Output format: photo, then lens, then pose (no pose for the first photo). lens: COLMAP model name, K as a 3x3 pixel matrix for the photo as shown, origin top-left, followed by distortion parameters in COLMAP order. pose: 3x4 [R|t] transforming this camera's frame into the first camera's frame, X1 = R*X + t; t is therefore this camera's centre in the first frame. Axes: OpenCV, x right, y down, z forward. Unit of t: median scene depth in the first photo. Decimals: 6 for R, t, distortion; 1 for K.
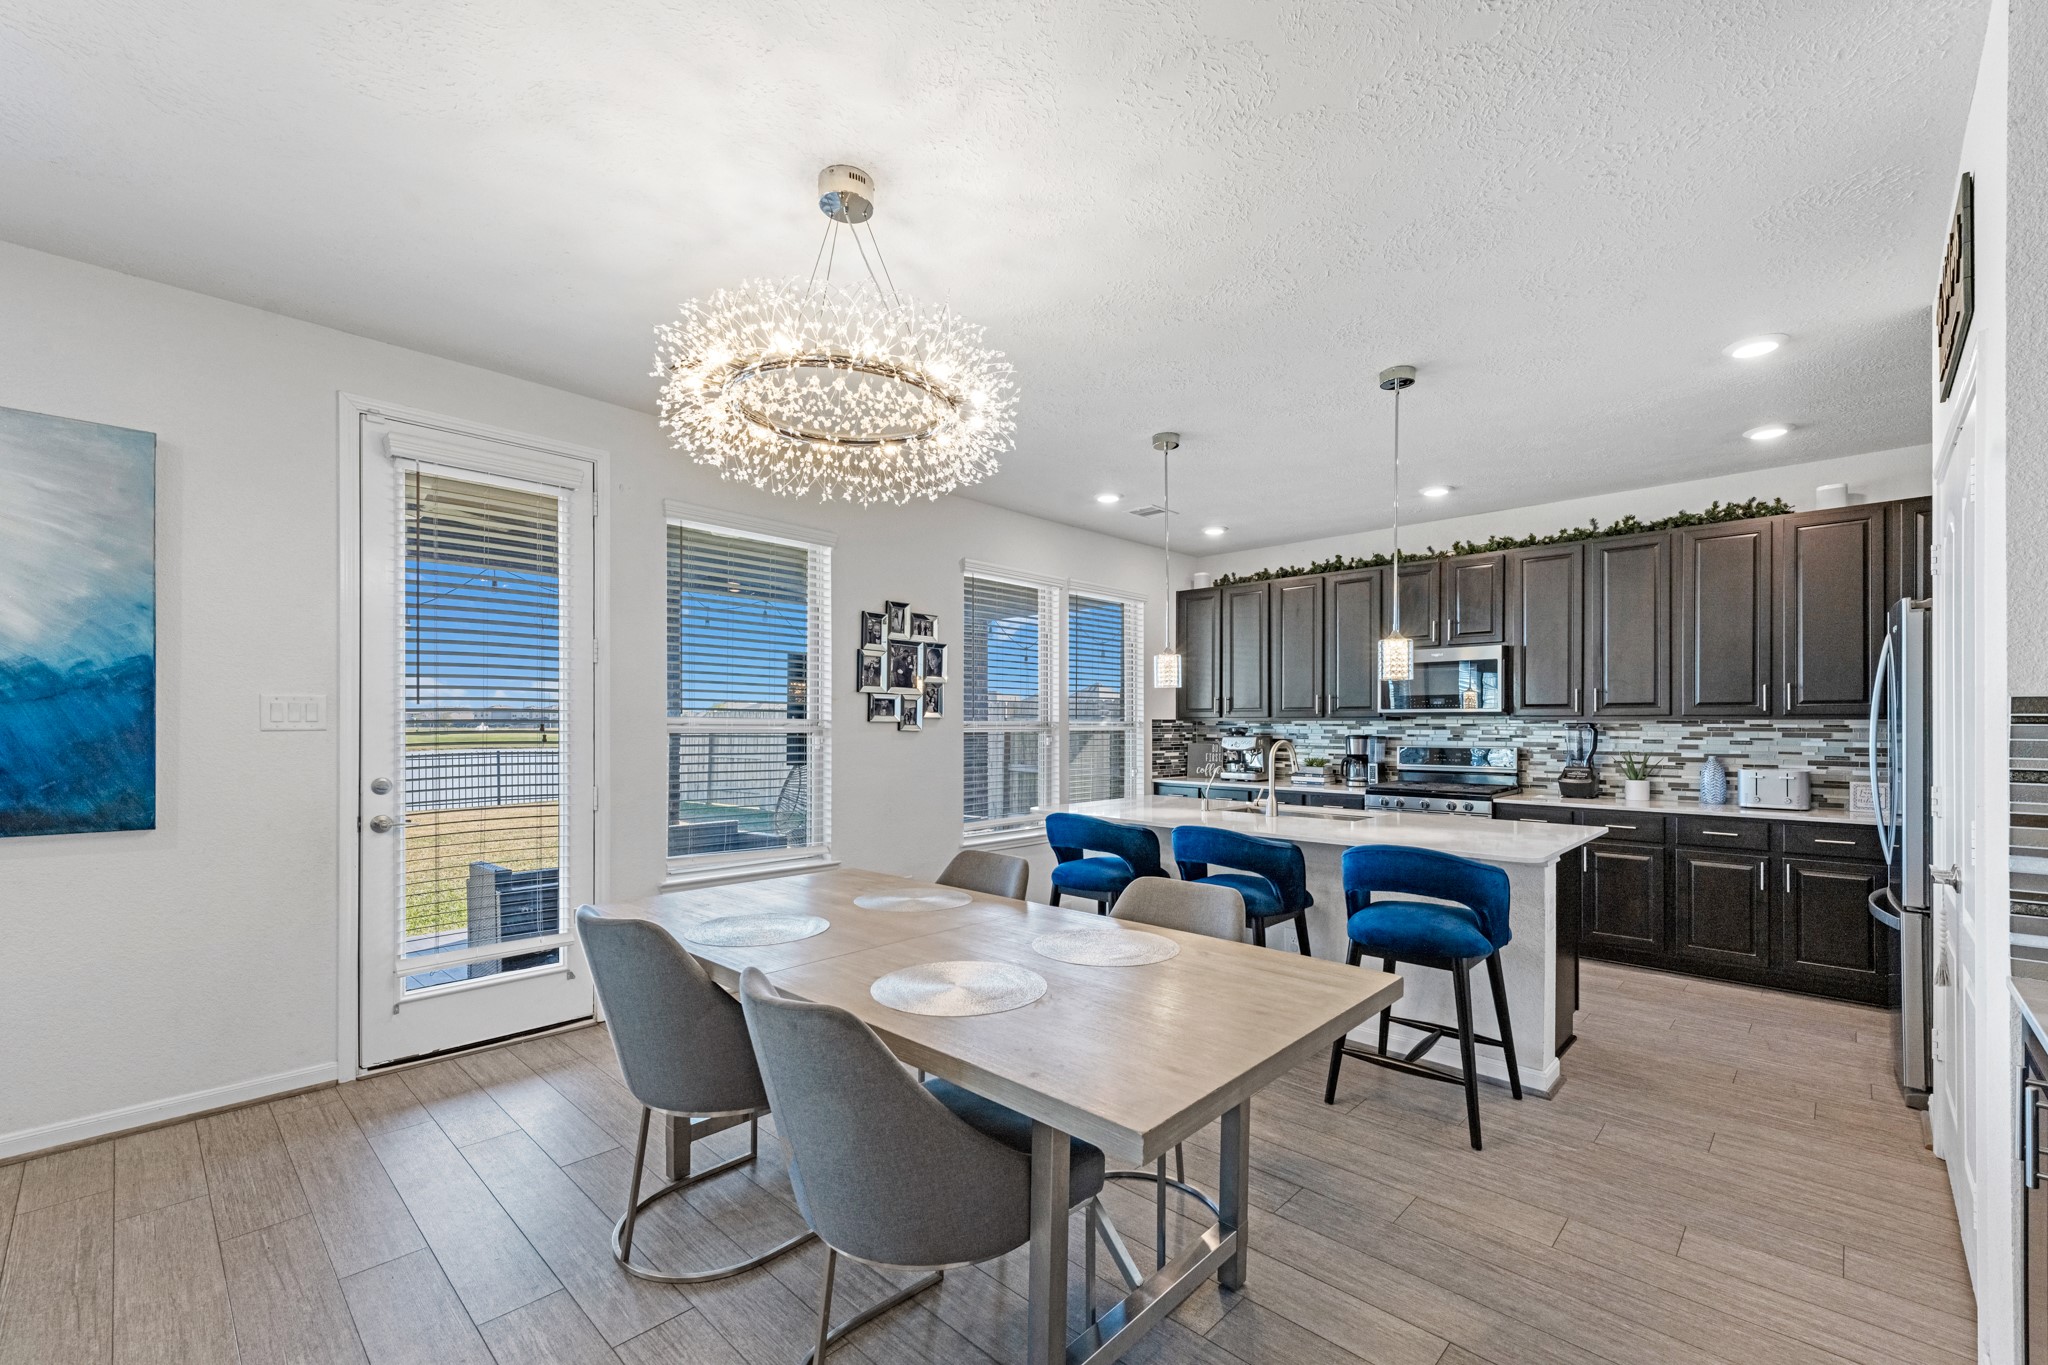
lens RADIAL K [[845.1, 0, 1034.4], [0, 845.1, 721.1], [0, 0, 1]] dist [0.004027, 0.000204]
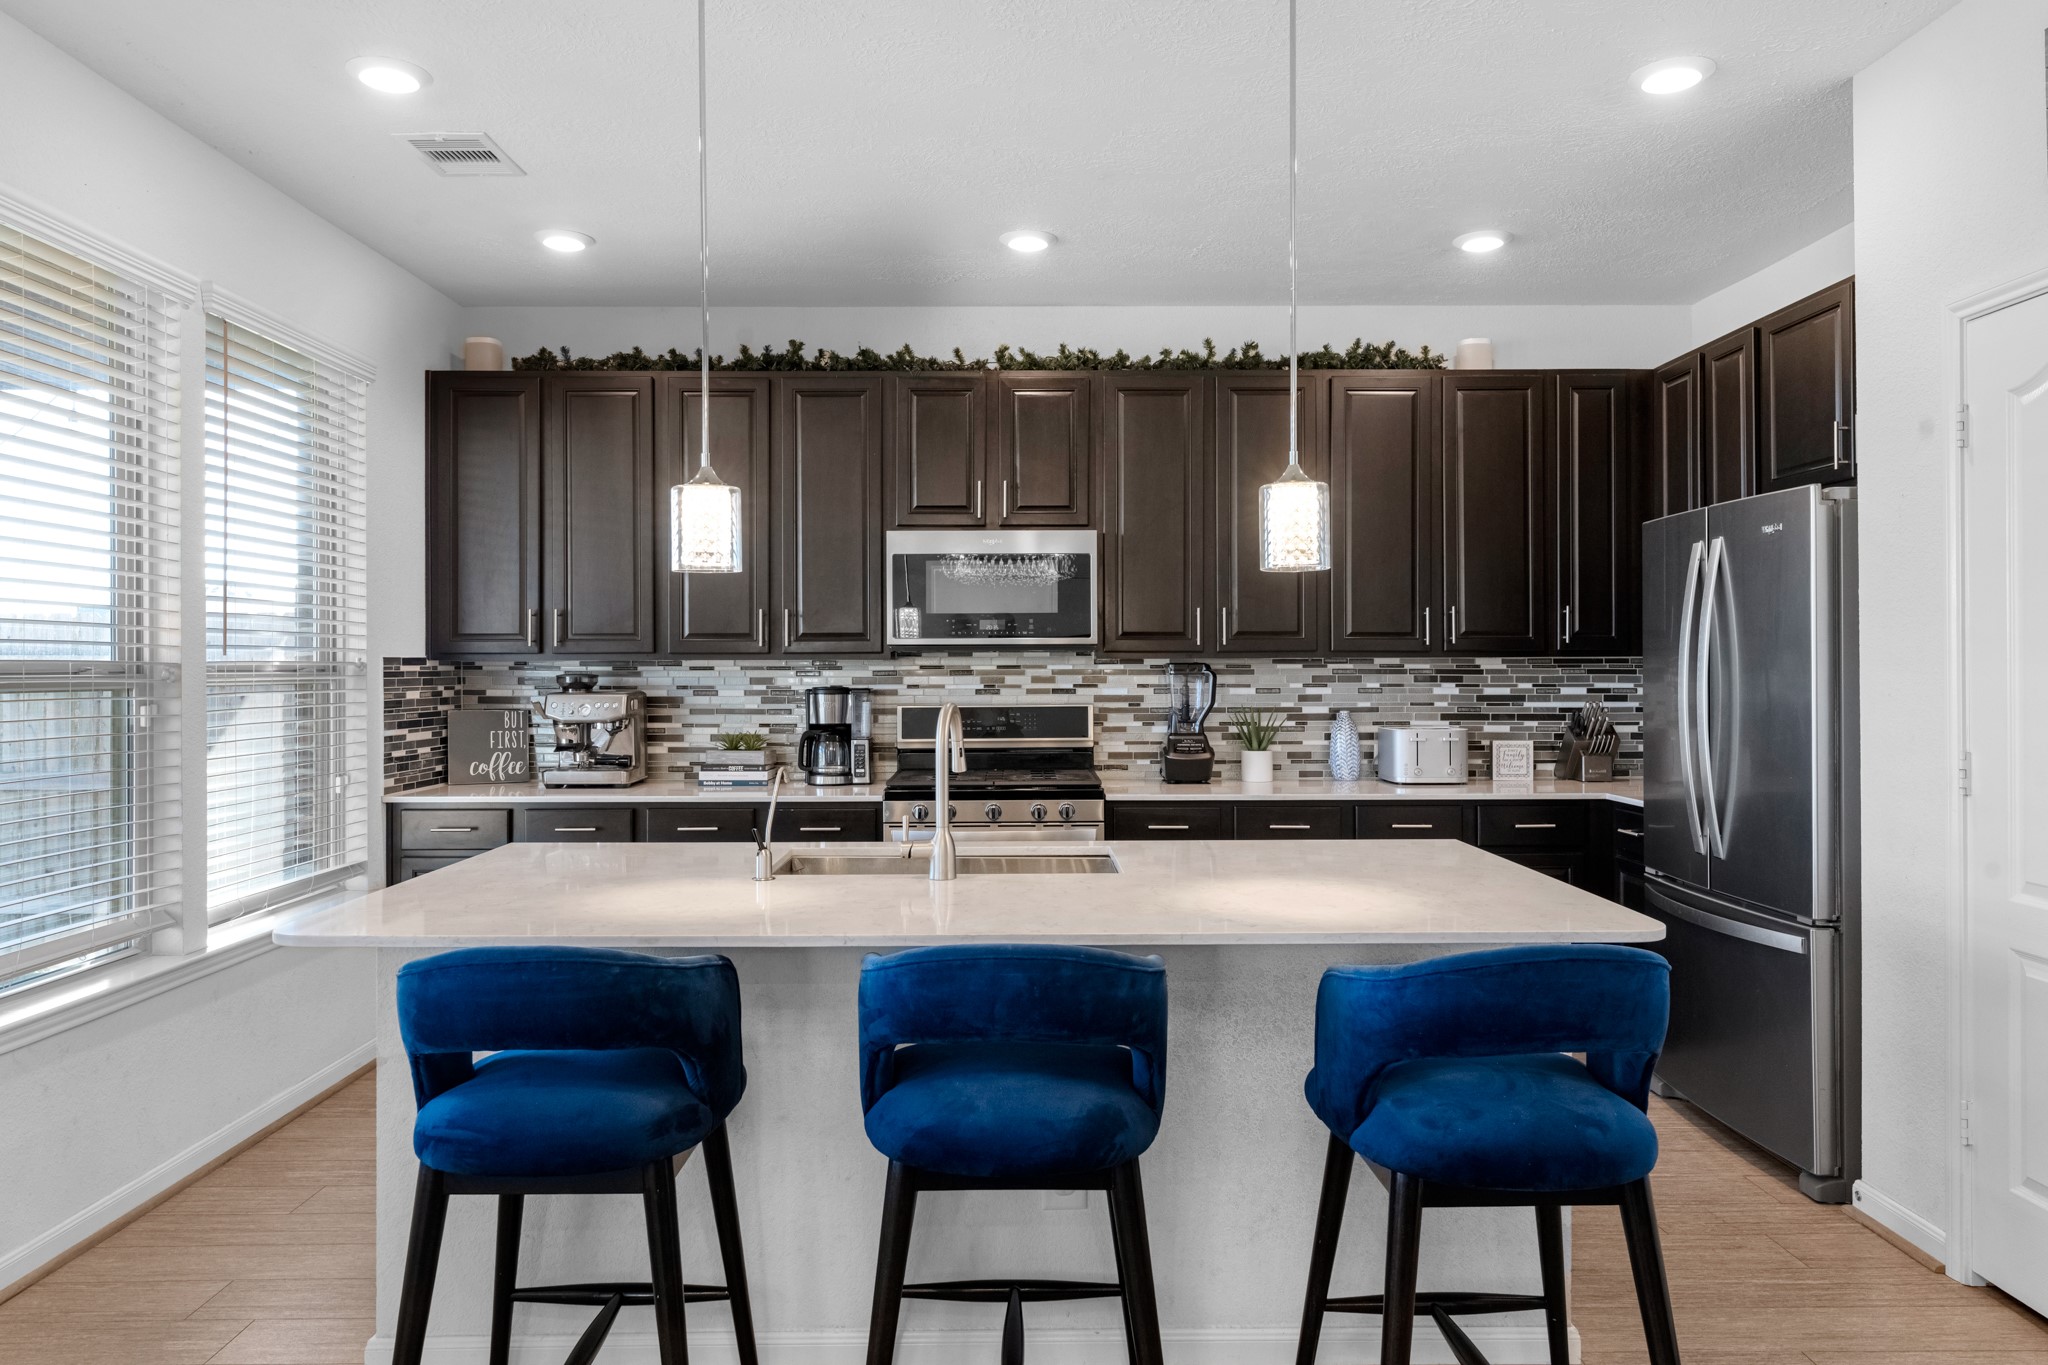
lens RADIAL K [[1331.8, 0, 1010.5], [0, 1331.8, 662.3], [0, 0, 1]] dist [0.008630, 0.003834]
pose [[0.723476, -0.000952, 0.690349, -0.123311], [0.001669, 0.999999, -0.000369, 0.001778], [-0.690347, 0.001419, 0.723477, 0.358327]]
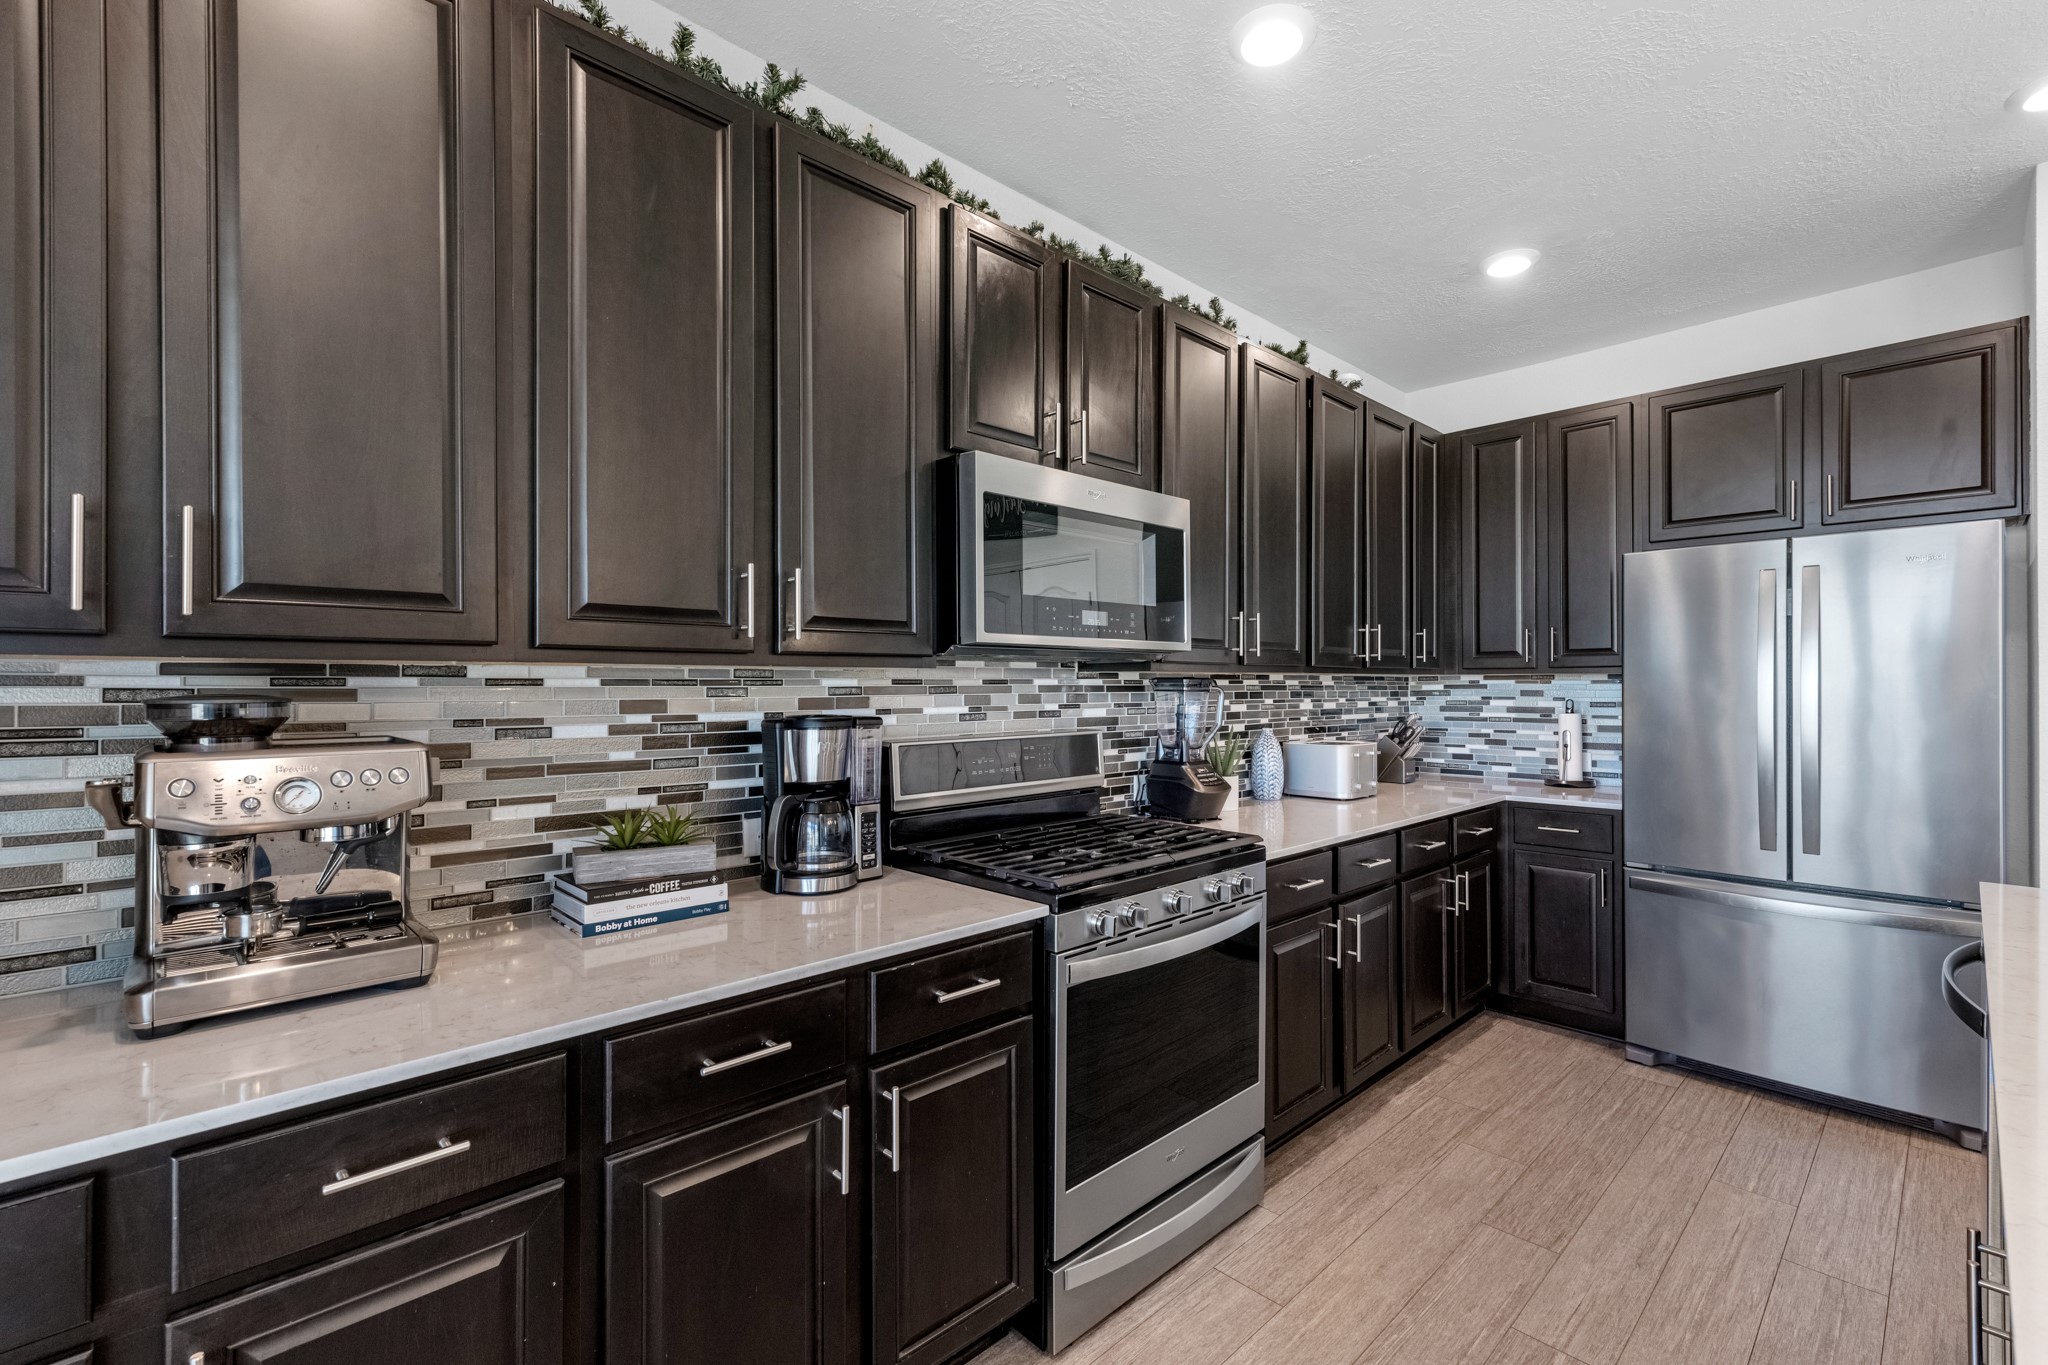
lens RADIAL K [[897.1, 0, 1032.6], [0, 897.1, 686.6], [0, 0, 1]] dist [0.001987, -0.000005]
pose [[0.039494, -0.002799, 0.999216, 0.078175], [-0.000701, 0.999996, 0.002829, 0.006099], [-0.999220, -0.000812, 0.039492, 1.020714]]
